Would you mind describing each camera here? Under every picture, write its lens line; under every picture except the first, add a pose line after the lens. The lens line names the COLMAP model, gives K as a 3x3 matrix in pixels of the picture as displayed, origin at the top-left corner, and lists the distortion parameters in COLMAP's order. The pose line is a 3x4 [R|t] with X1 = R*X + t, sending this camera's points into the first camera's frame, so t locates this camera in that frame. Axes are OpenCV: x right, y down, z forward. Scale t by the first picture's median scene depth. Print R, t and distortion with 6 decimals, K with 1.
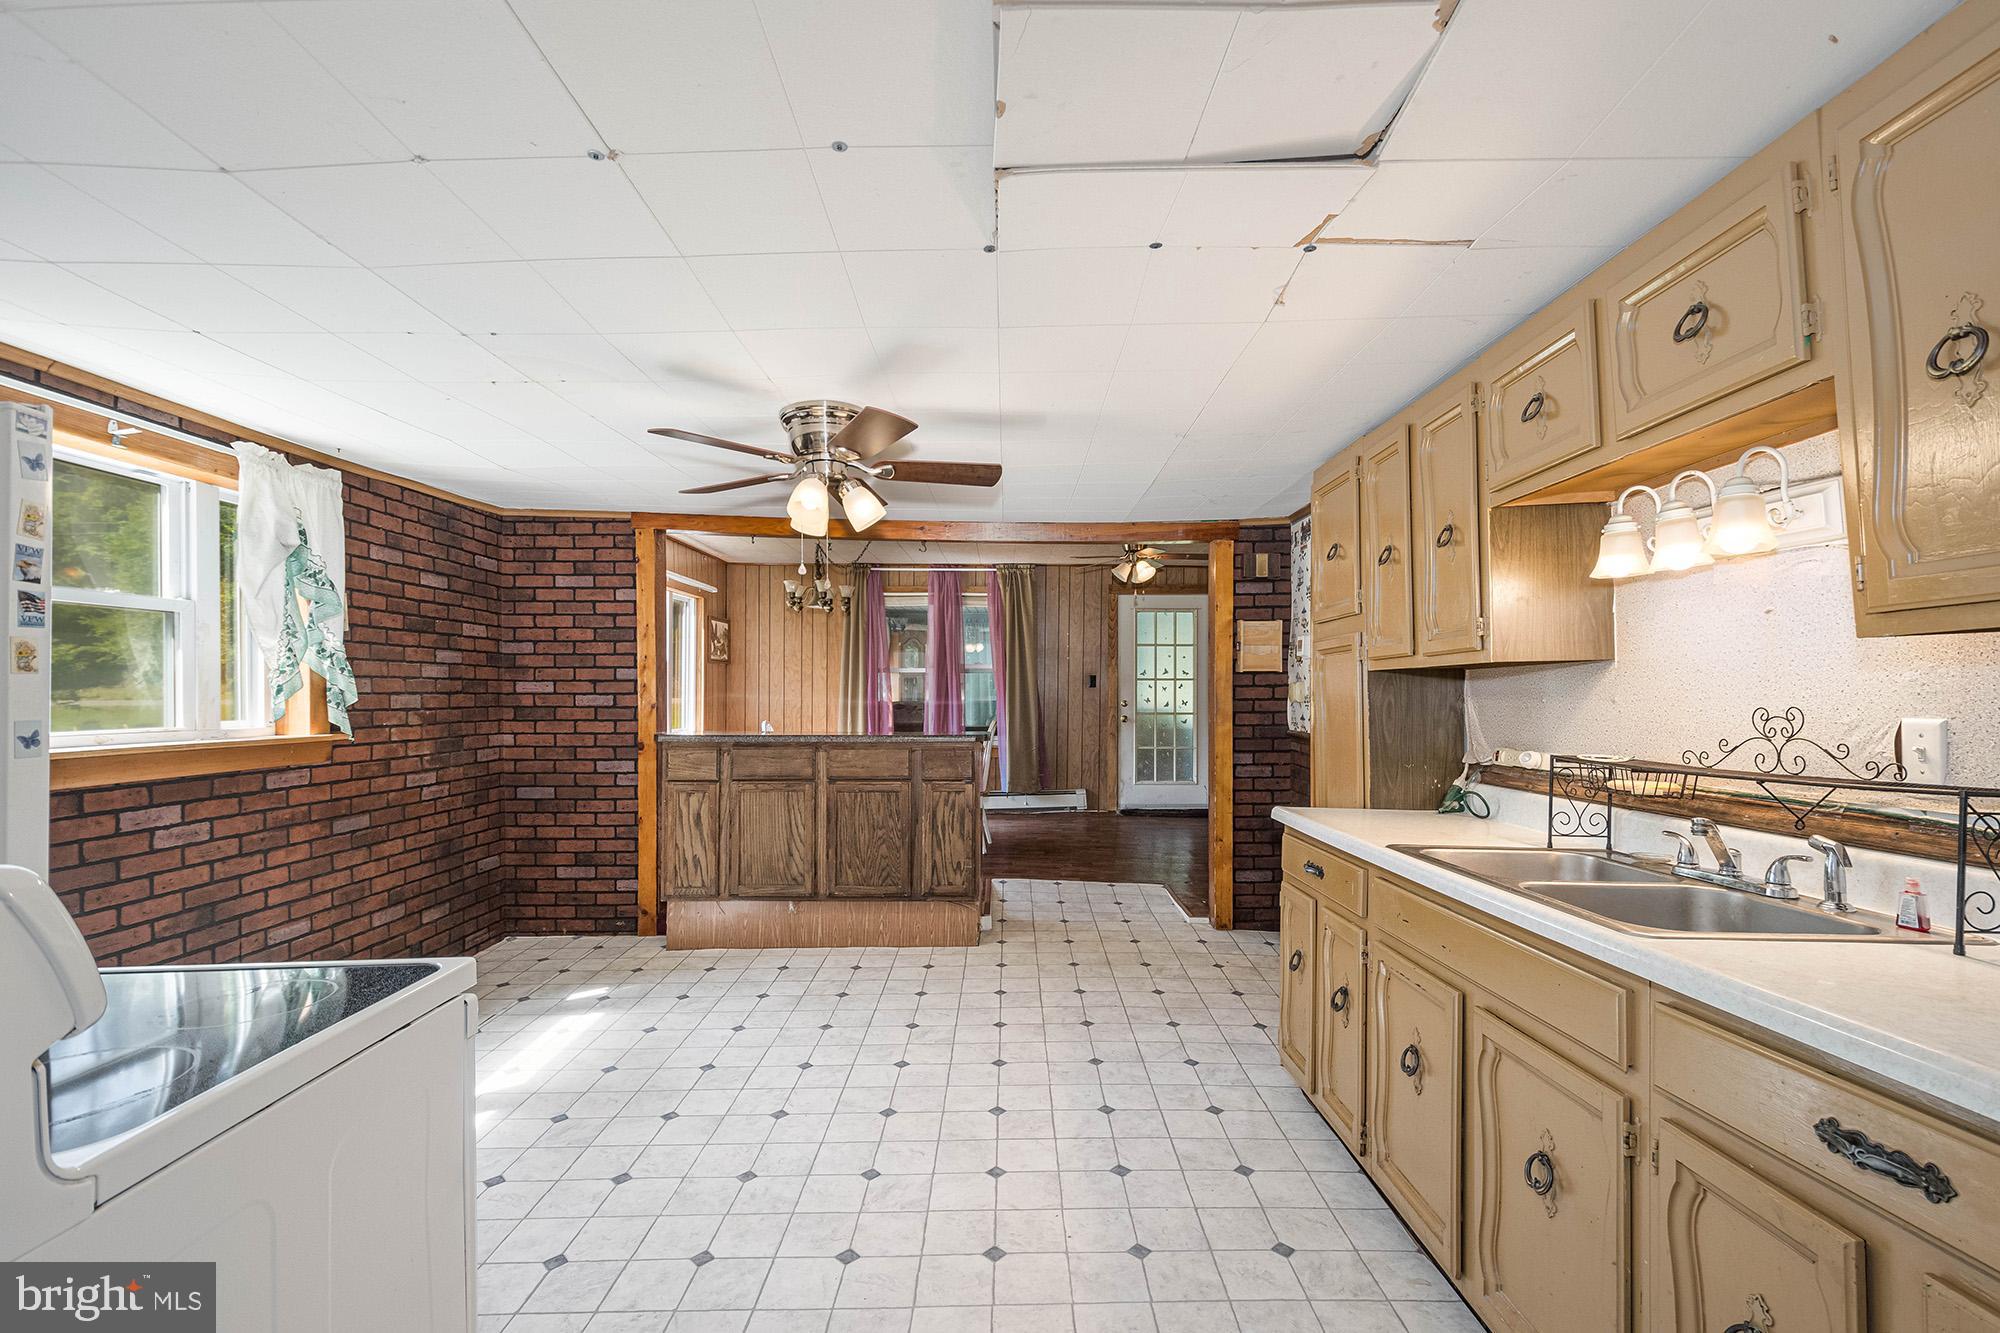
lens RADIAL K [[876.3, 0, 1008.5], [0, 876.3, 683.8], [0, 0, 1]] dist [0.011355, -0.001875]
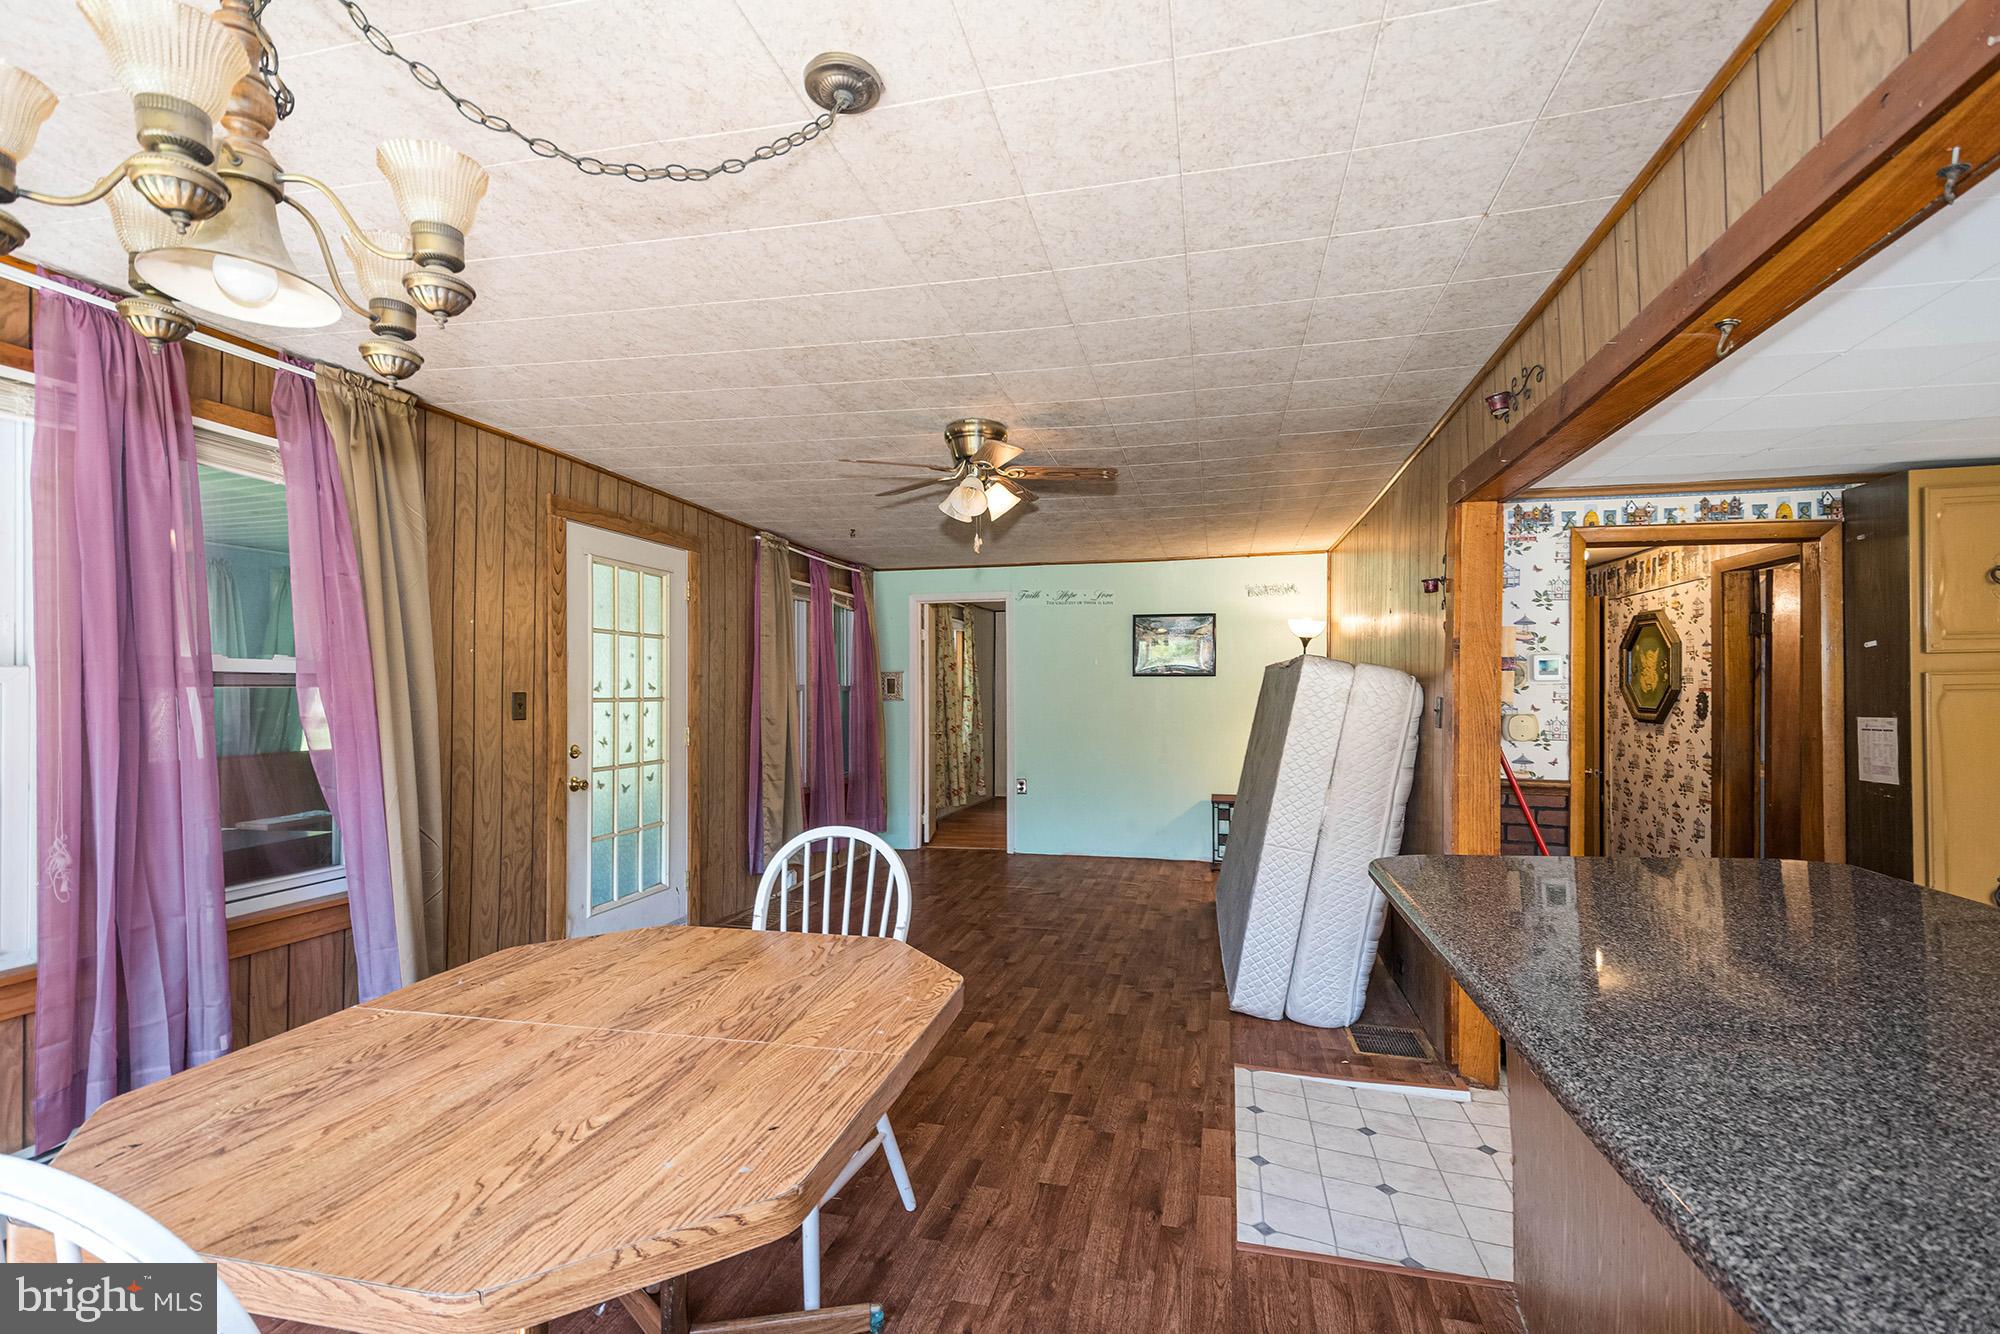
lens RADIAL K [[876.3, 0, 1012.6], [0, 876.3, 690.1], [0, 0, 1]] dist [0.011355, -0.001875]
pose [[0.238754, -0.002033, 0.971078, -0.532741], [-0.002342, 0.999994, 0.002670, -0.024815], [-0.971077, -0.002911, 0.238747, 1.274763]]
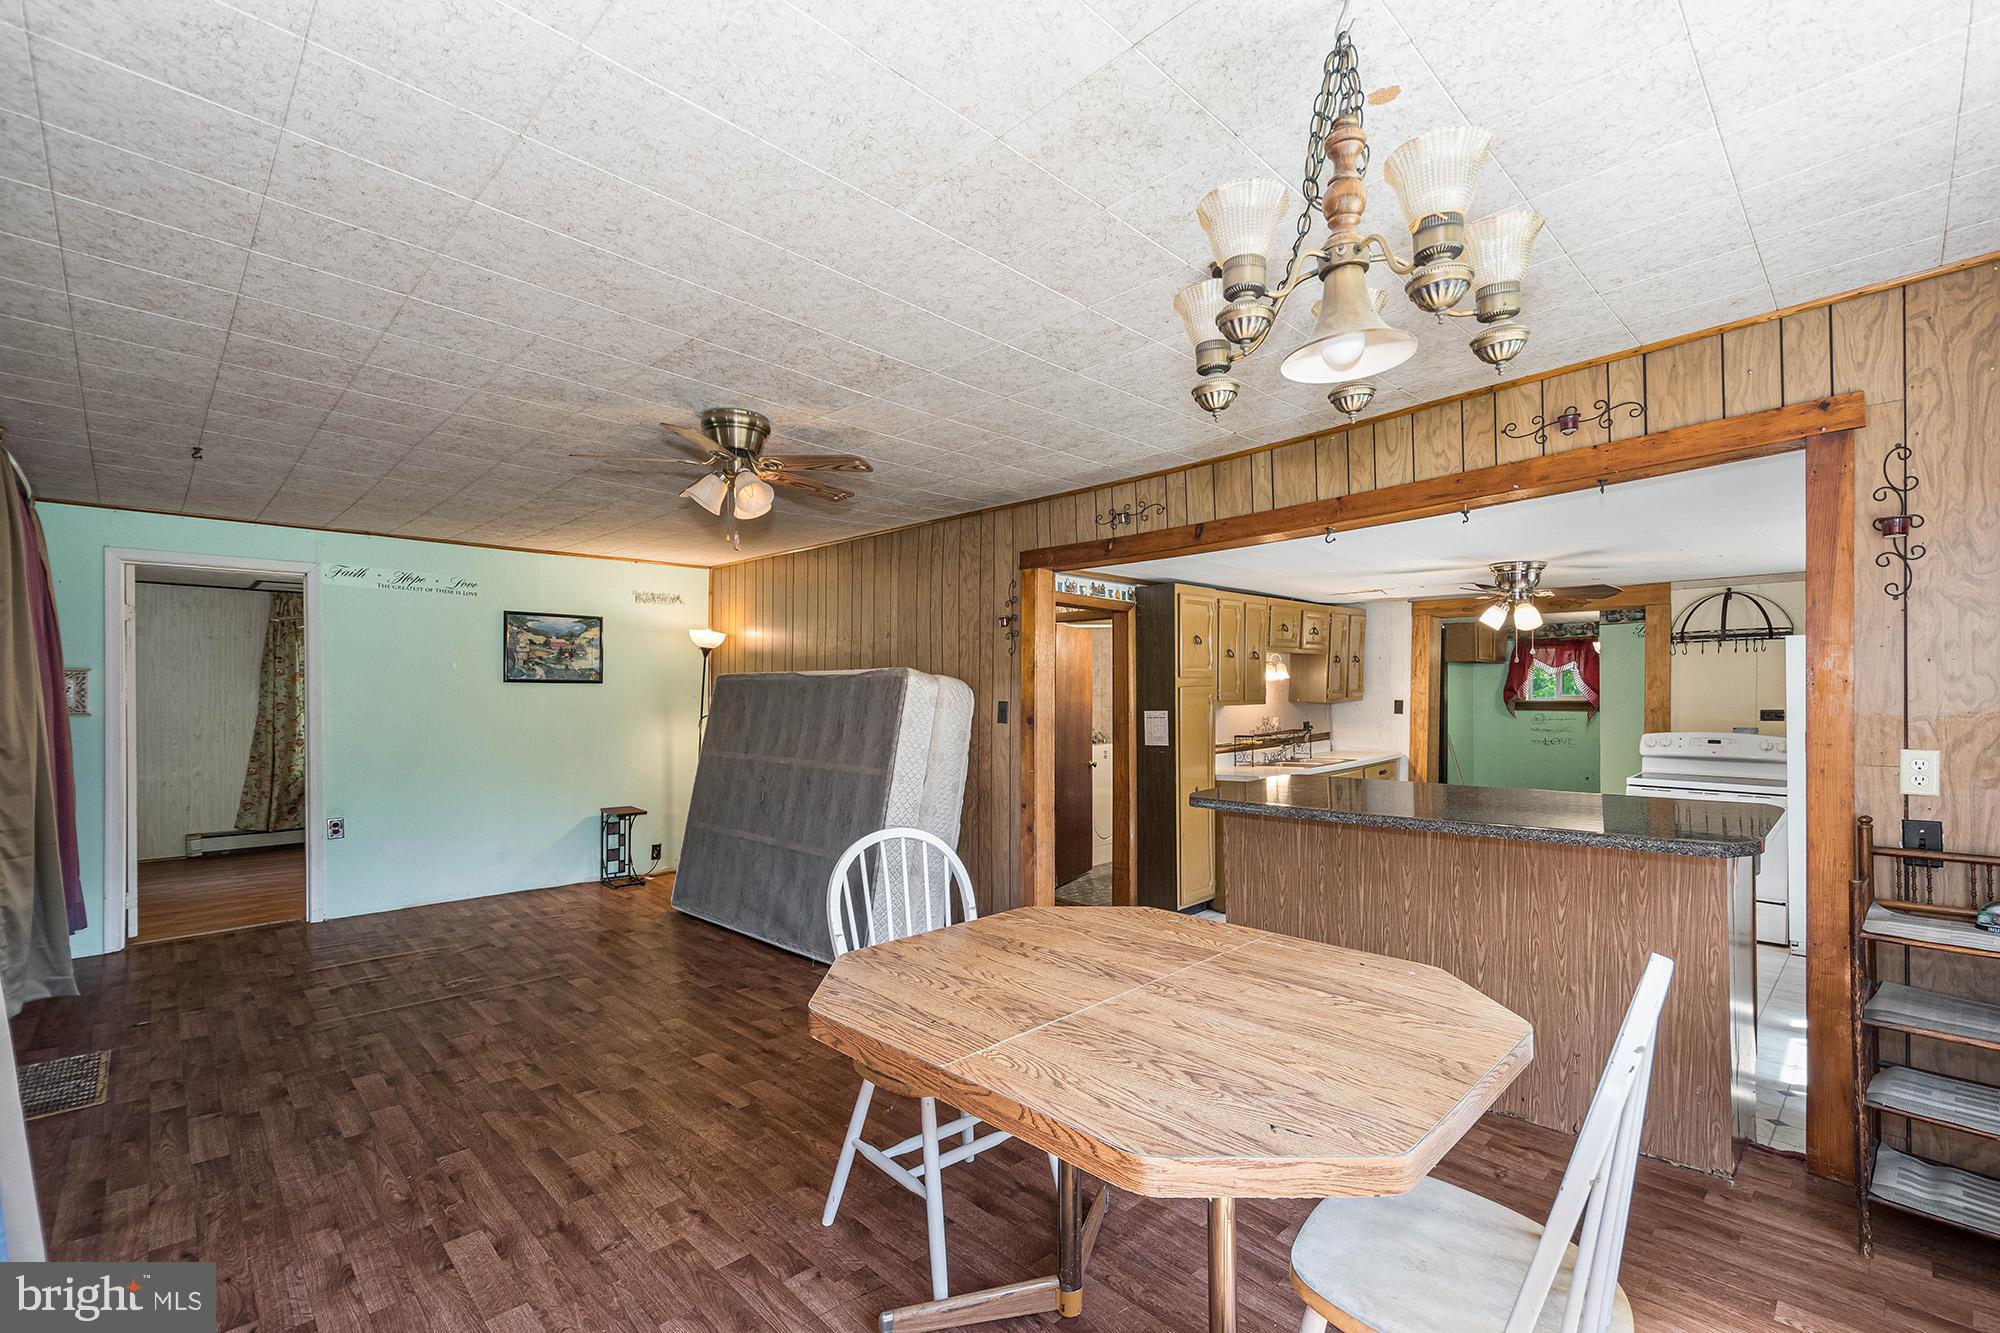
lens RADIAL K [[876.3, 0, 1019.7], [0, 876.3, 695.8], [0, 0, 1]] dist [0.011355, -0.001875]
pose [[-0.702062, 0.003371, 0.712108, -0.477236], [-0.000281, 0.999987, -0.005011, -0.018855], [-0.712116, -0.003718, -0.702052, 1.842844]]
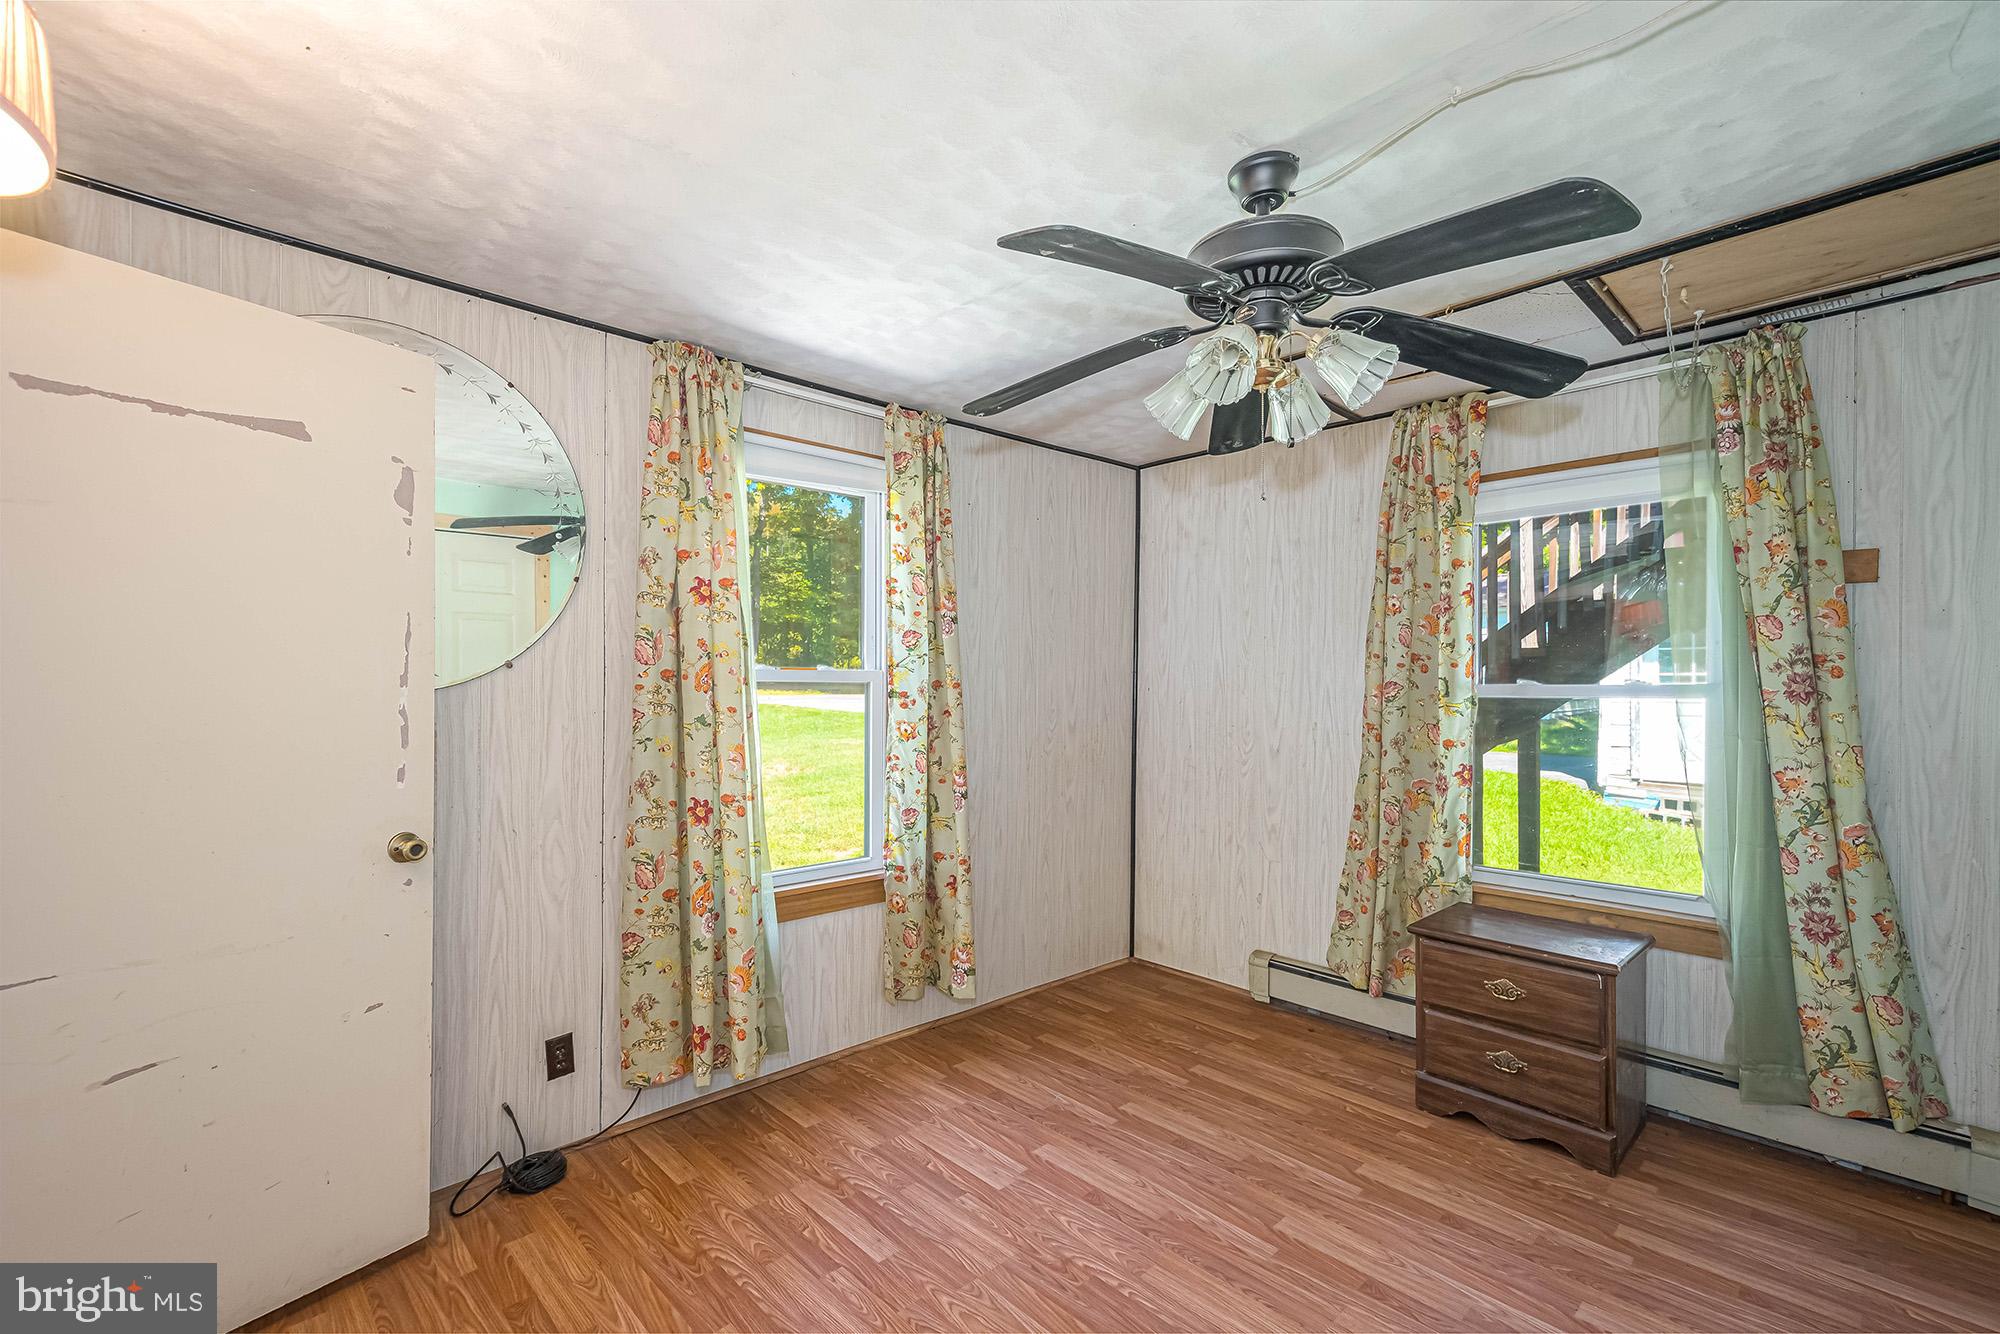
lens RADIAL K [[876.3, 0, 1000.2], [0, 876.3, 688.8], [0, 0, 1]] dist [0.011355, -0.001875]
pose [[0.729673, -0.002738, 0.683791, 0.602356], [-0.004098, 0.999957, 0.008377, -0.014399], [-0.683784, -0.008915, 0.729630, 1.512386]]
